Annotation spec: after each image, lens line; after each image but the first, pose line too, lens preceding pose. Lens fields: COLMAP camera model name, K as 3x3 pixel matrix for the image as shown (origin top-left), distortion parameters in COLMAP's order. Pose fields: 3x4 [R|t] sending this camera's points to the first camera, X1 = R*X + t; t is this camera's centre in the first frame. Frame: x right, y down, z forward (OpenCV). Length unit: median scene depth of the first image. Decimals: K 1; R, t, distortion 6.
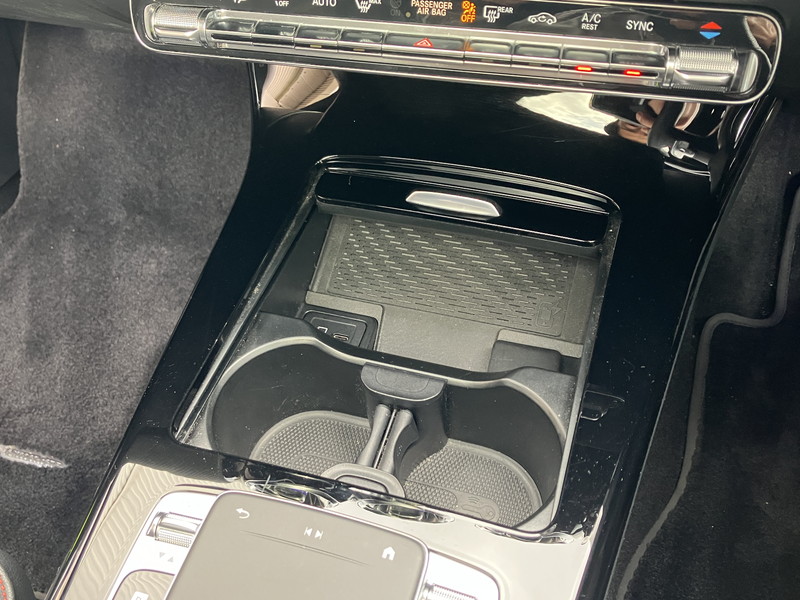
lens RADIAL K [[782.6, 0, 391.2], [0, 782.6, 302.0], [0, 0, 1]] dist [0.017595, 0.000000]
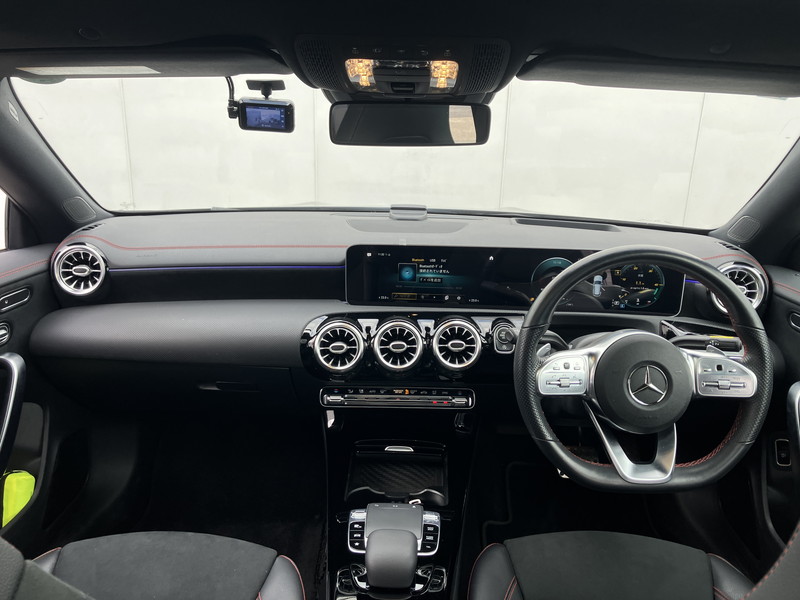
lens RADIAL K [[659.5, 0, 405.3], [0, 659.5, 292.4], [0, 0, 1]] dist [0.009490, 0.001252]
pose [[0.958411, 0.010527, 0.285198, -0.729596], [0.151725, 0.827601, -0.540423, 0.873678], [-0.241719, 0.561218, 0.791584, -1.675393]]
